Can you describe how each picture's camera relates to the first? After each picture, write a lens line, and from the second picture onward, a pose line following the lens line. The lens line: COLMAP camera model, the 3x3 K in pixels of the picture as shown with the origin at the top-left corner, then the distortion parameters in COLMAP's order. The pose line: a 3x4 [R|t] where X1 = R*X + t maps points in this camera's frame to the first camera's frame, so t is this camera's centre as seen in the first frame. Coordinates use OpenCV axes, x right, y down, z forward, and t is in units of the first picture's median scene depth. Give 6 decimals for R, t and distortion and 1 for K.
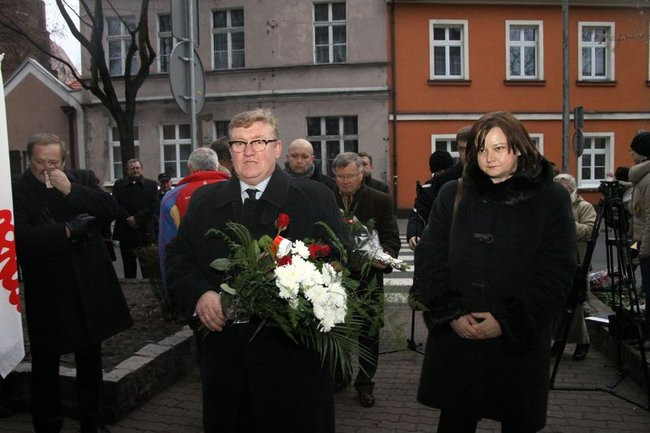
lens RADIAL K [[558.7, 0, 332.1], [0, 558.7, 224.7], [0, 0, 1]] dist [-0.082545, 0.060991]
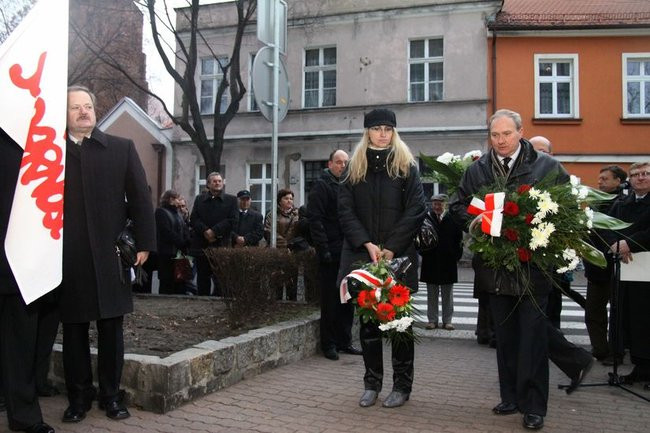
lens RADIAL K [[592.9, 0, 327.2], [0, 592.9, 216.4], [0, 0, 1]] dist [-0.042710, 0.000000]
pose [[0.986063, 0.025086, -0.164471, 0.002314], [-0.042966, 0.993430, -0.106071, 0.017304], [0.160729, 0.111659, 0.980662, 0.008380]]
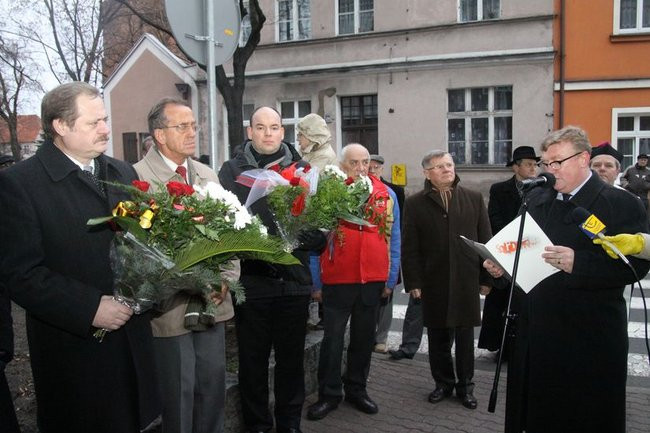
lens RADIAL K [[589.6, 0, 329.9], [0, 589.6, 215.0], [0, 0, 1]] dist [-0.056384, 0.043447]
pose [[0.959985, 0.030649, -0.278371, 0.034258], [-0.026875, 0.999488, 0.017363, -0.020350], [0.278761, -0.009187, 0.960317, 0.130788]]
